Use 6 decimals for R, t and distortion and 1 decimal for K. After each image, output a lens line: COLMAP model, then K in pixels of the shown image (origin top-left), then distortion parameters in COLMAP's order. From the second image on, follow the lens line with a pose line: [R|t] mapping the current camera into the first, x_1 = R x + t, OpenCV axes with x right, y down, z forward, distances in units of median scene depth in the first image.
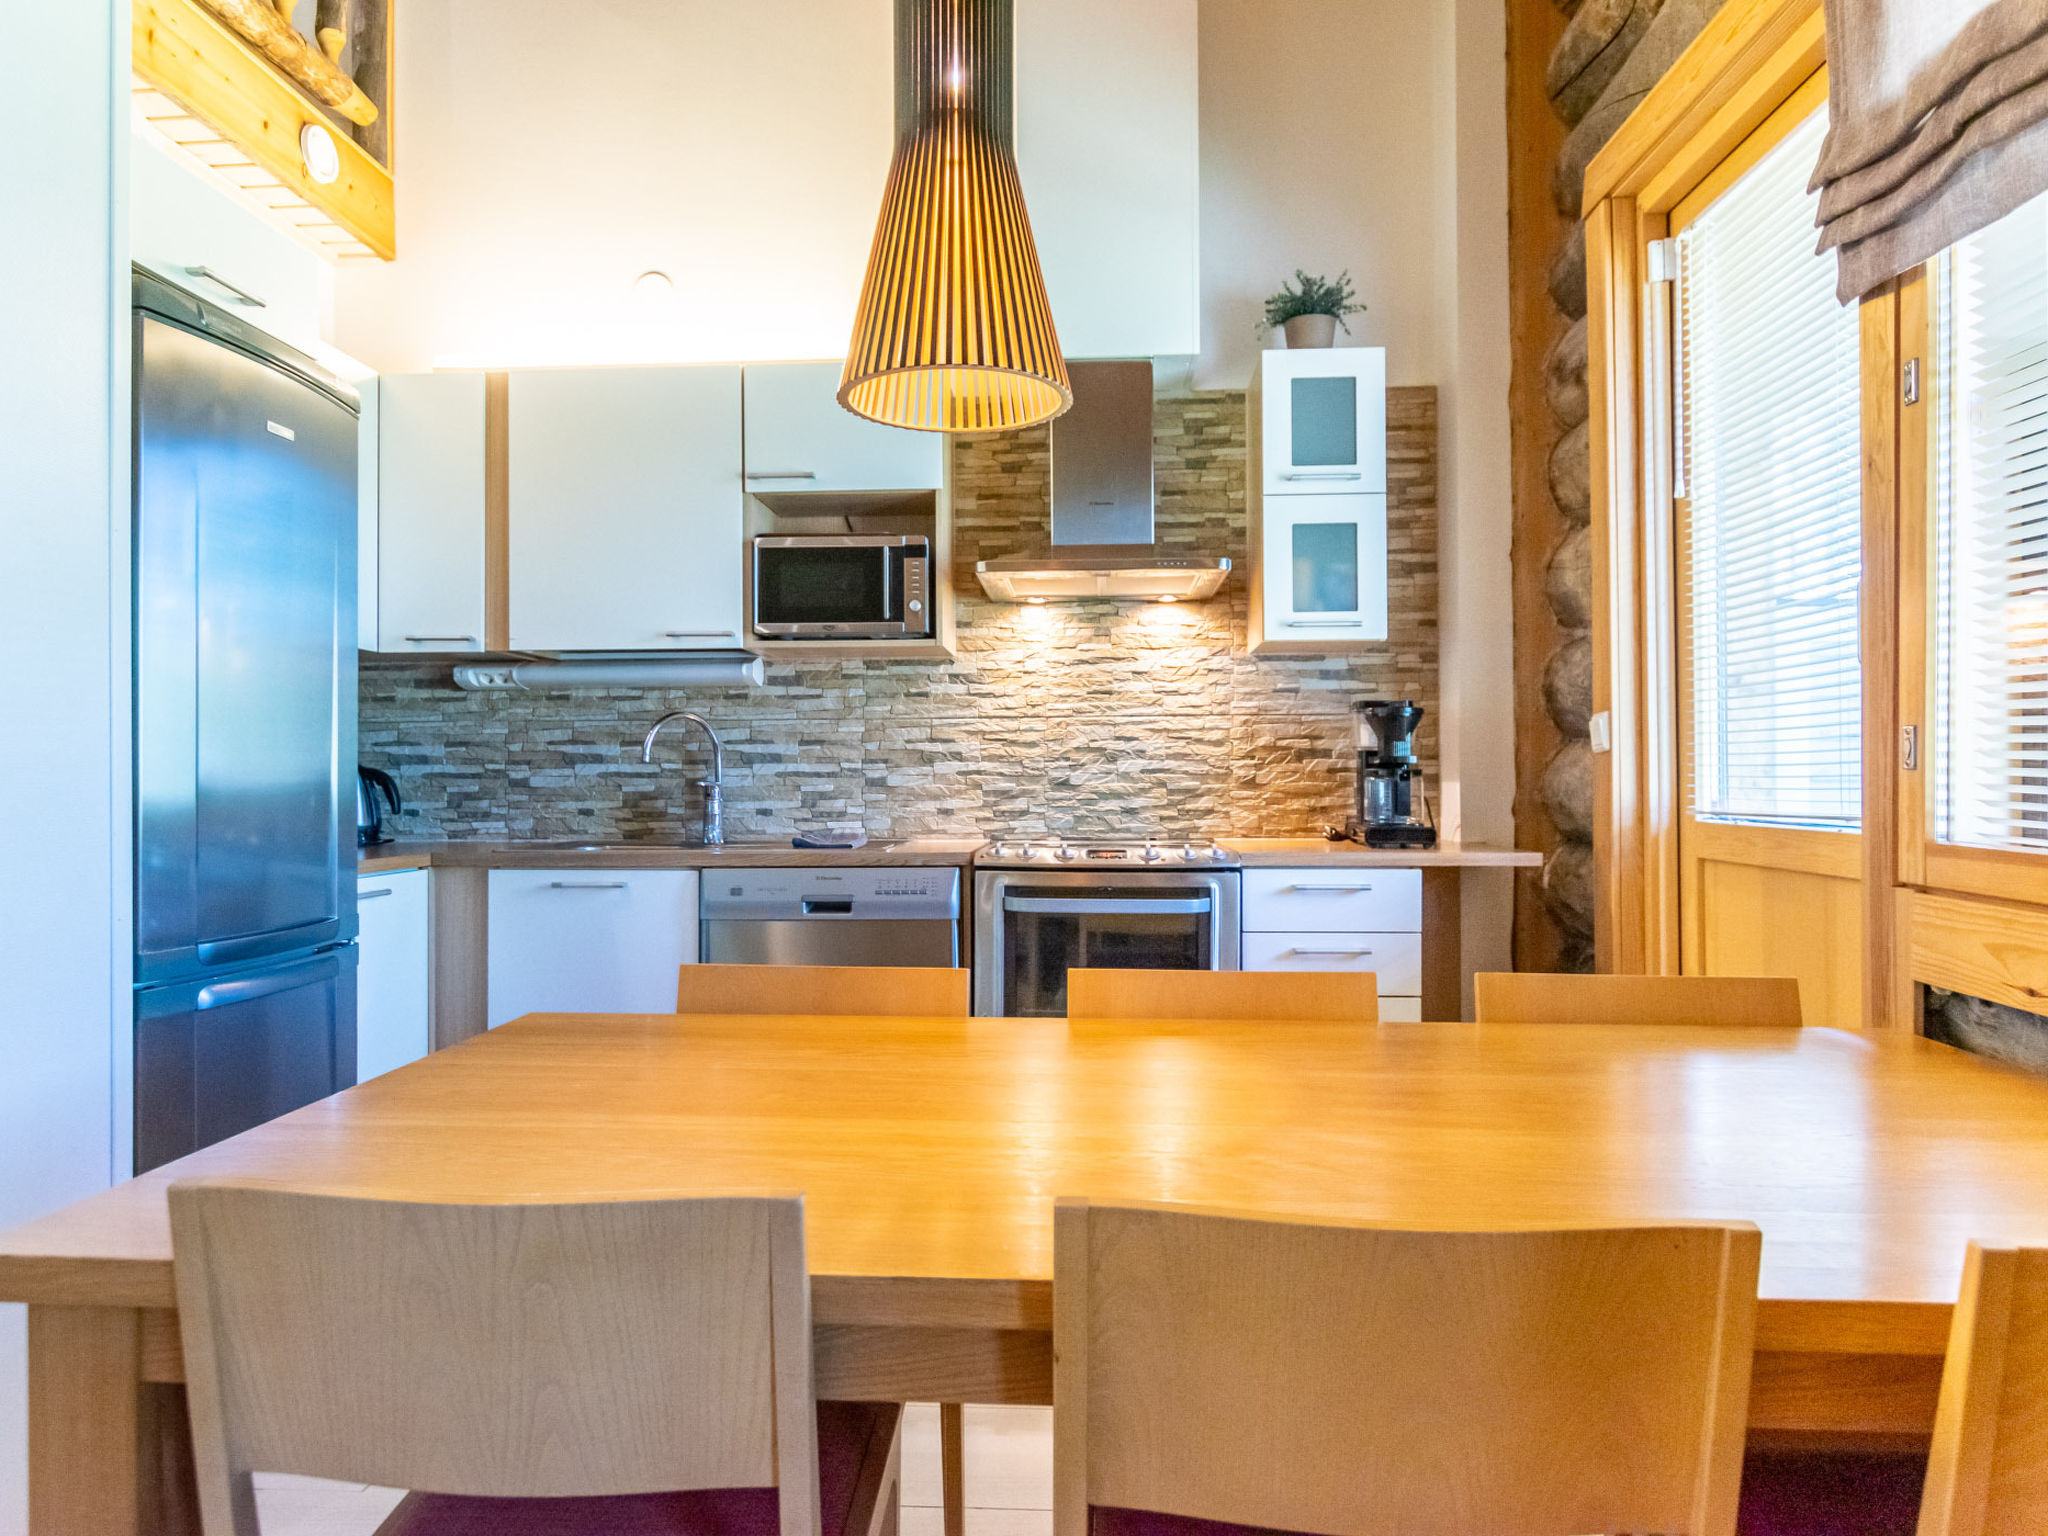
lens RADIAL K [[1139.0, 0, 1024.0], [0, 1139.0, 765.9], [0, 0, 1]] dist [-0.002078, -0.000038]
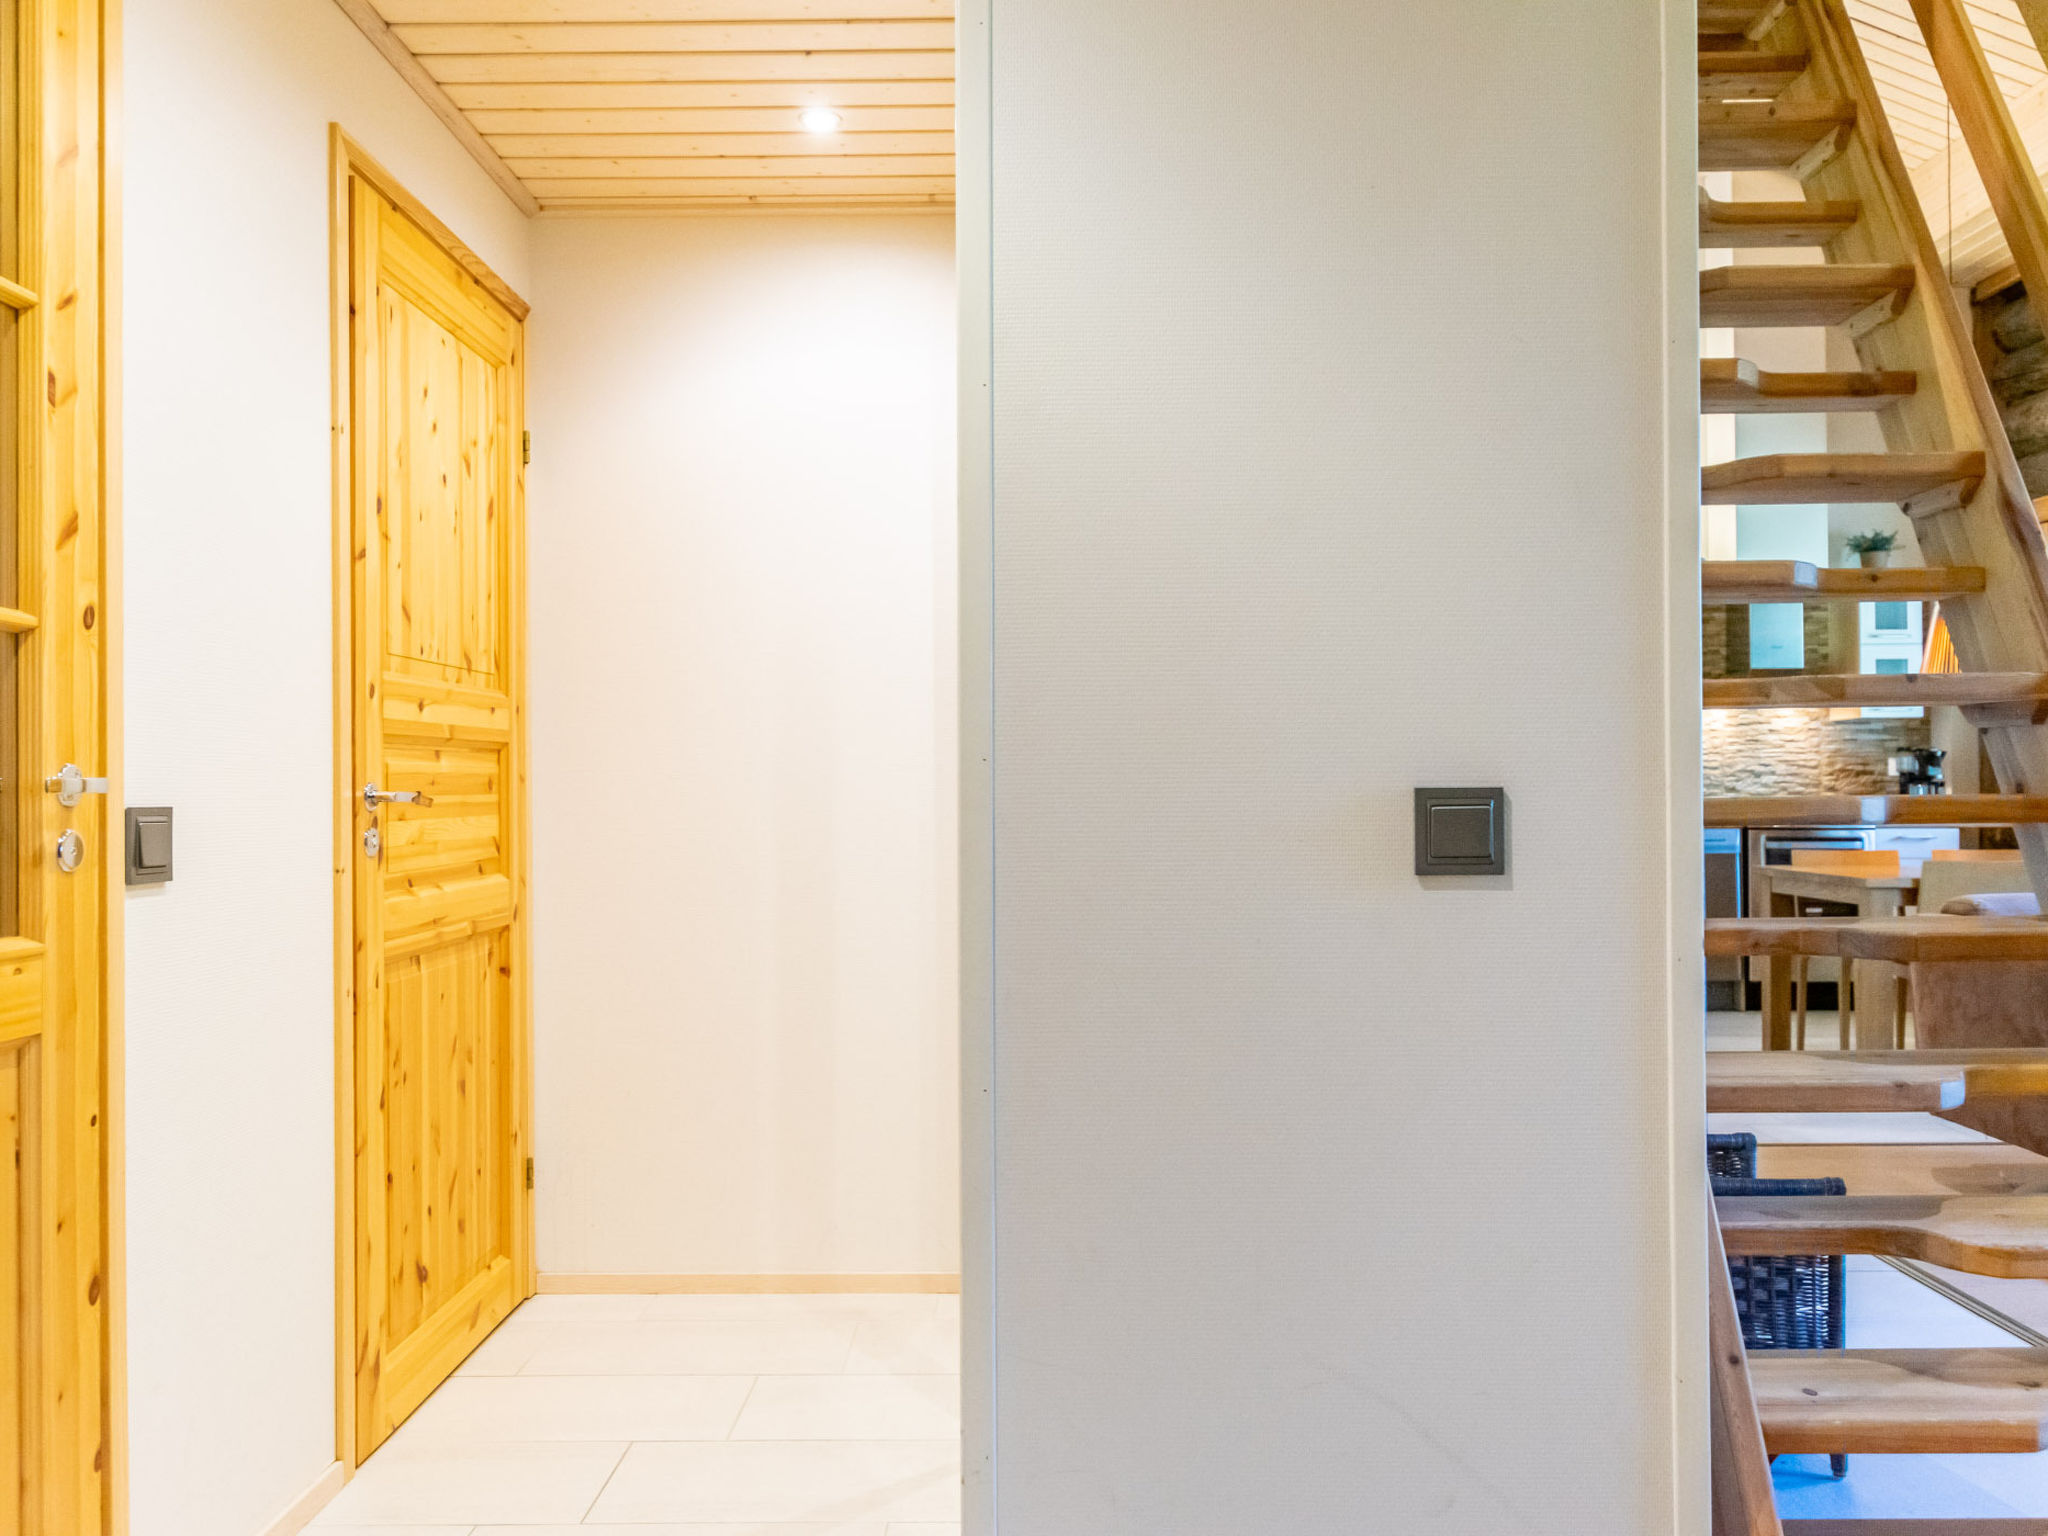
lens RADIAL K [[1425.5, 0, 1022.9], [0, 1425.5, 776.7], [0, 0, 1]] dist [0.005688, 0.001211]
pose [[0.998931, -0.000053, 0.046218, -1.254861], [0.000008, 1.000000, 0.000977, -0.007138], [-0.046218, -0.000976, 0.998931, -1.311471]]
